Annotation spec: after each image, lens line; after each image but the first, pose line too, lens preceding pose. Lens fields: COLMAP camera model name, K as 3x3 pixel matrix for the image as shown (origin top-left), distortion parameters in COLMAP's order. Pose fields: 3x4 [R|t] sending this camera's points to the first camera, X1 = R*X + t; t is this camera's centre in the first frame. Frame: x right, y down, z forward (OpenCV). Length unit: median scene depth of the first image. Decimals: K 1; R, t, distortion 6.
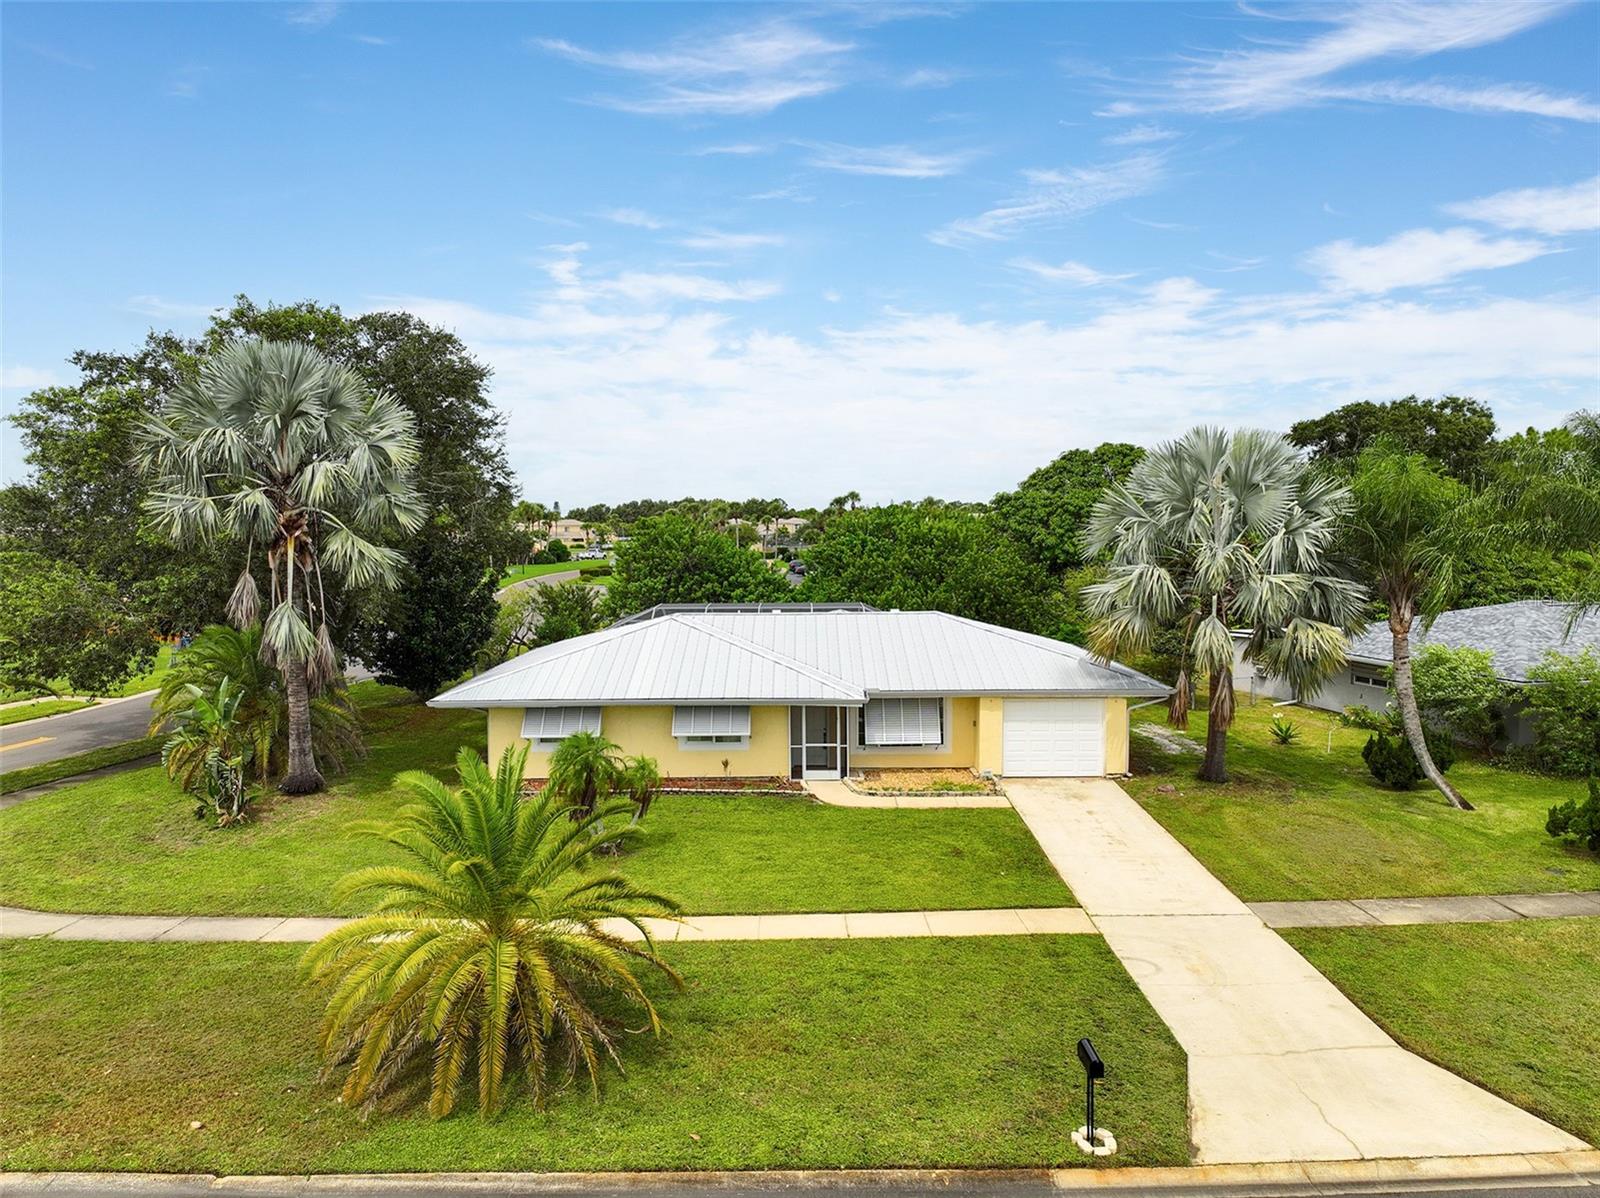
lens RADIAL K [[1125.2, 0, 802.0], [0, 1125.2, 595.3], [0, 0, 1]] dist [-0.001364, 0.018908]
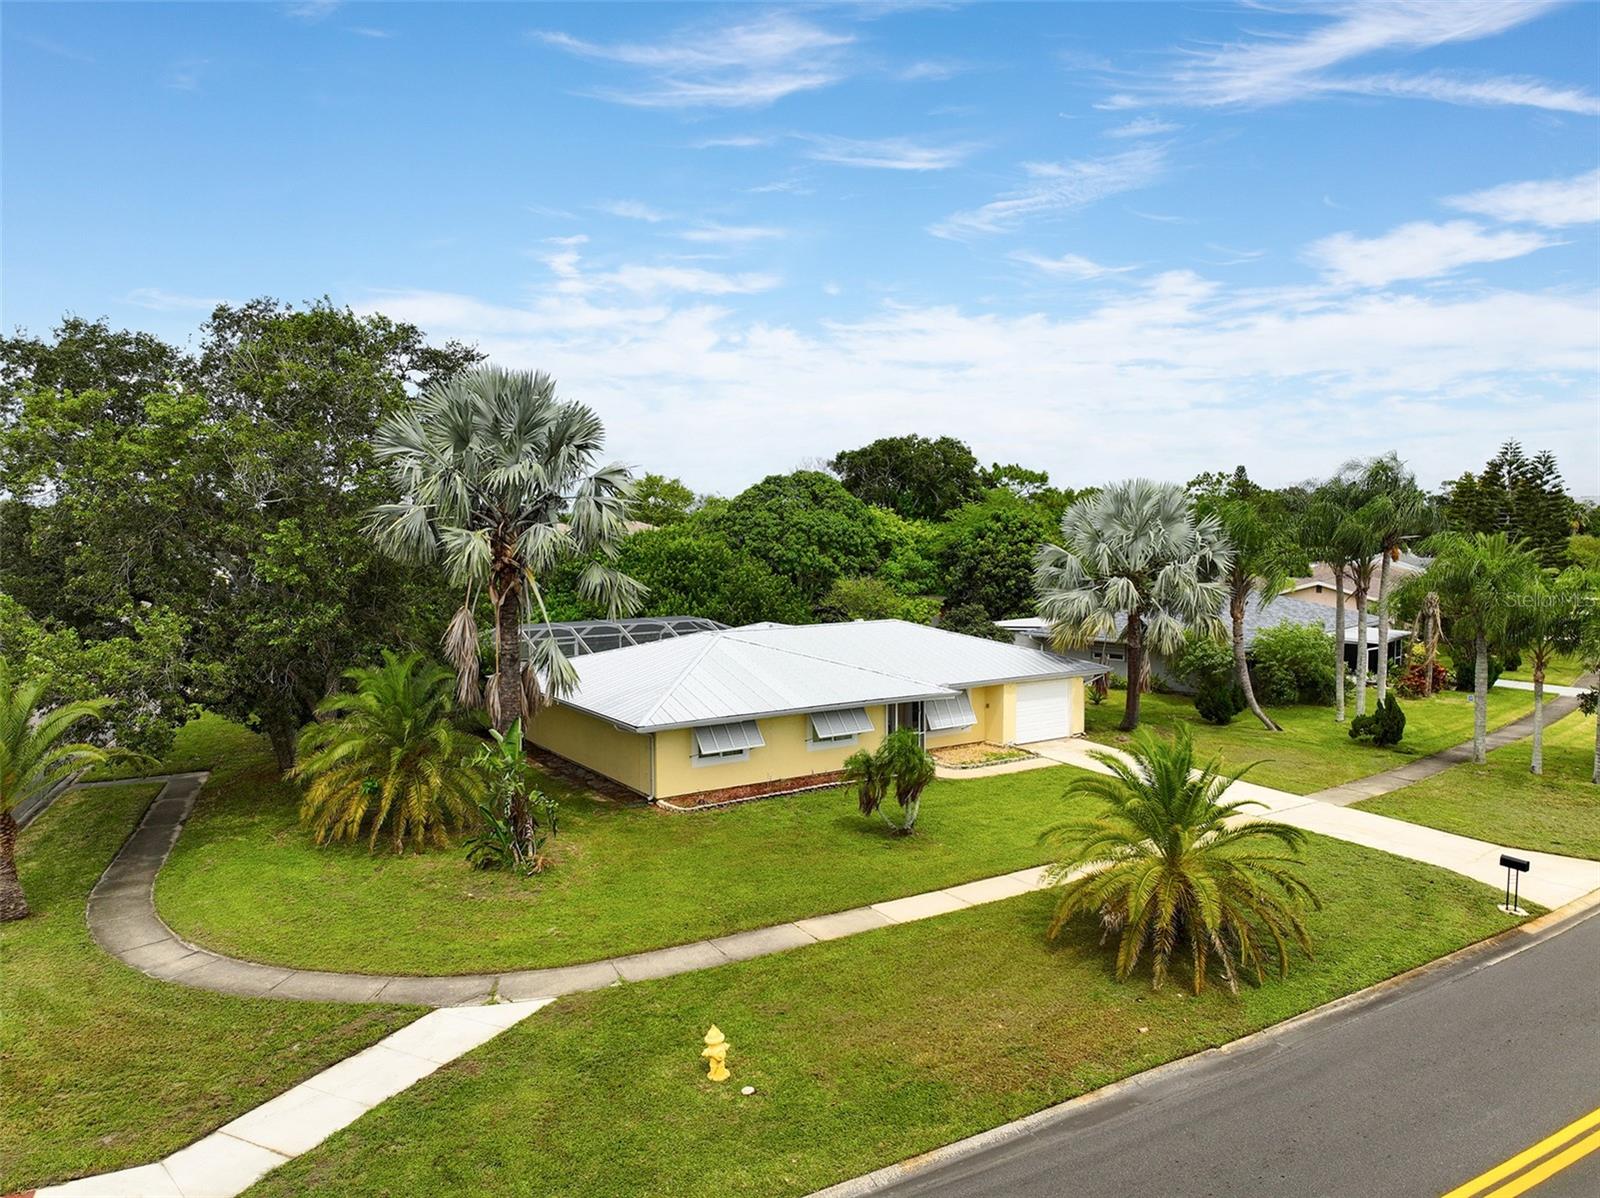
lens RADIAL K [[1125.2, 0, 802.0], [0, 1125.2, 595.3], [0, 0, 1]] dist [-0.001364, 0.018908]
pose [[0.837057, -0.032518, 0.546149, -0.759305], [0.034973, 0.999371, 0.005902, -0.026784], [-0.545997, 0.014161, 0.837667, 0.057198]]
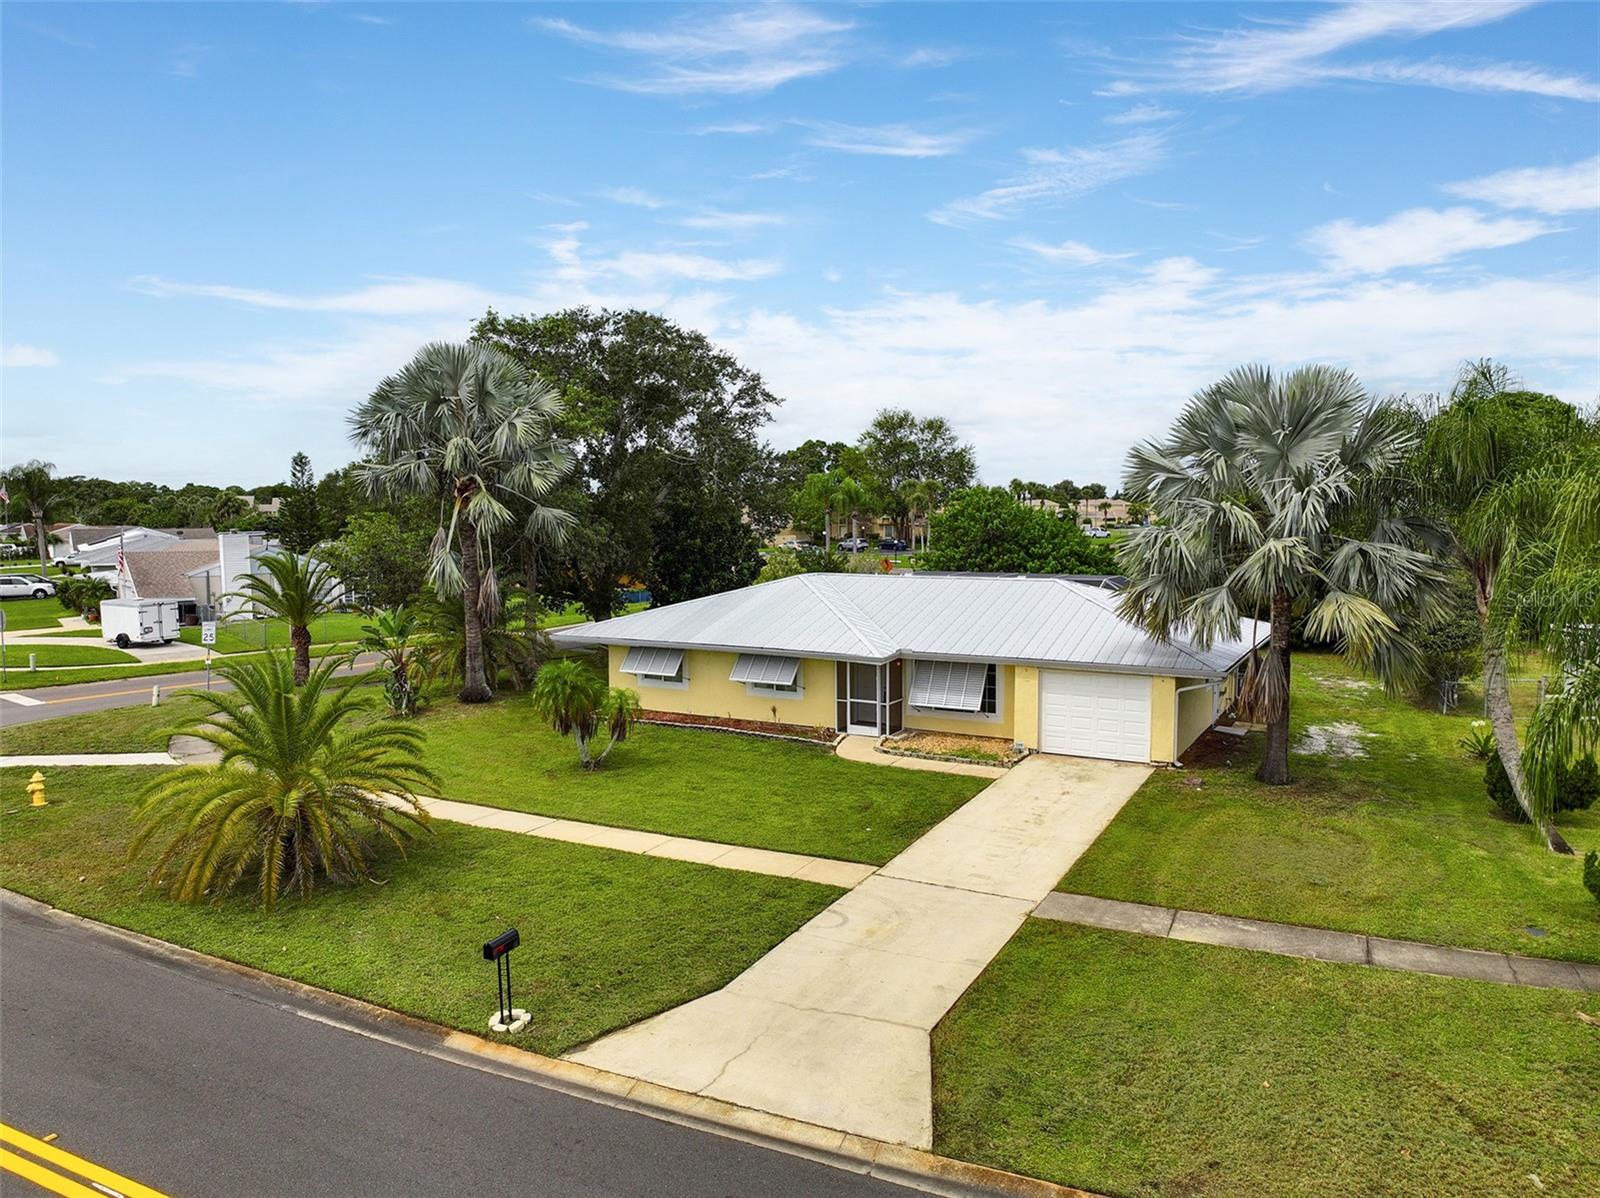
lens RADIAL K [[1125.2, 0, 802.0], [0, 1125.2, 595.3], [0, 0, 1]] dist [-0.001364, 0.018908]
pose [[0.870148, 0.038843, -0.491257, 0.487949], [-0.031294, 0.999232, 0.023577, 0.014902], [0.491795, -0.005142, 0.870696, 0.084509]]
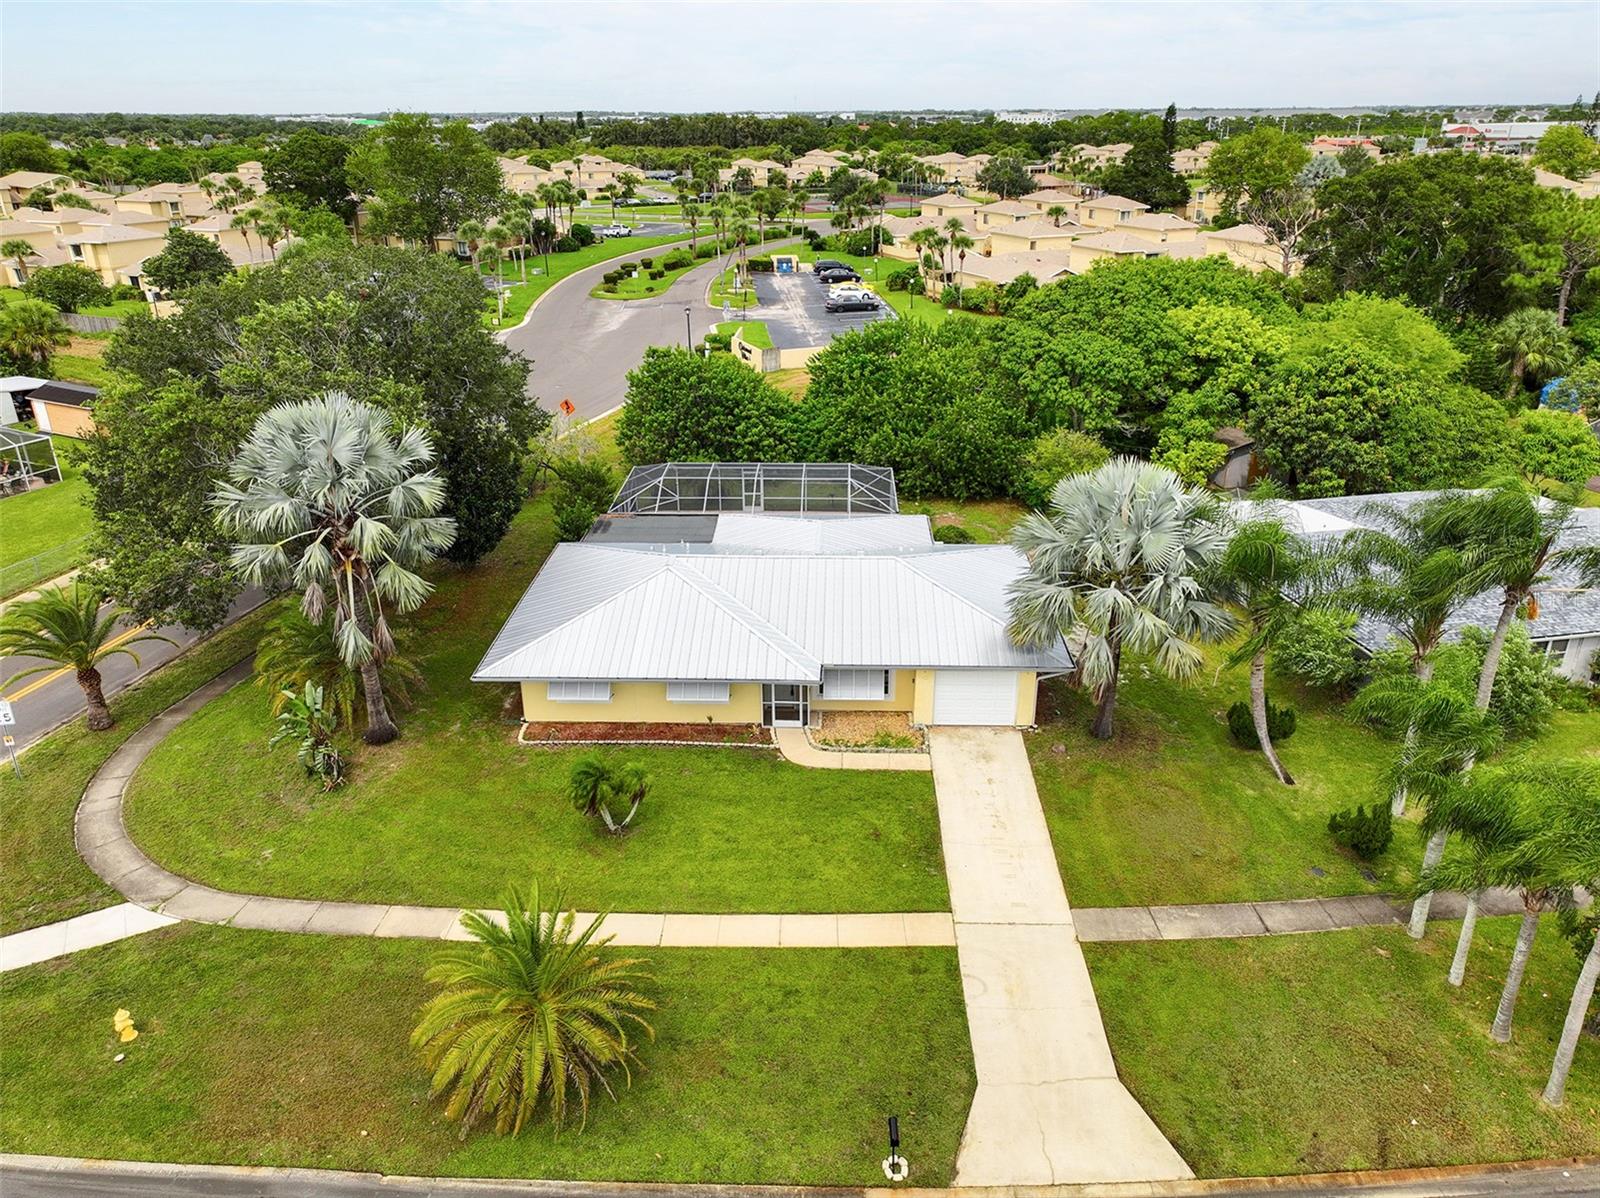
lens RADIAL K [[1125.2, 0, 802.0], [0, 1125.2, 595.3], [0, 0, 1]] dist [-0.001364, 0.018908]
pose [[0.999308, 0.015869, -0.033627, 0.076832], [-0.003719, 0.942481, 0.334239, -0.411934], [0.036997, -0.333882, 0.941888, -0.139628]]
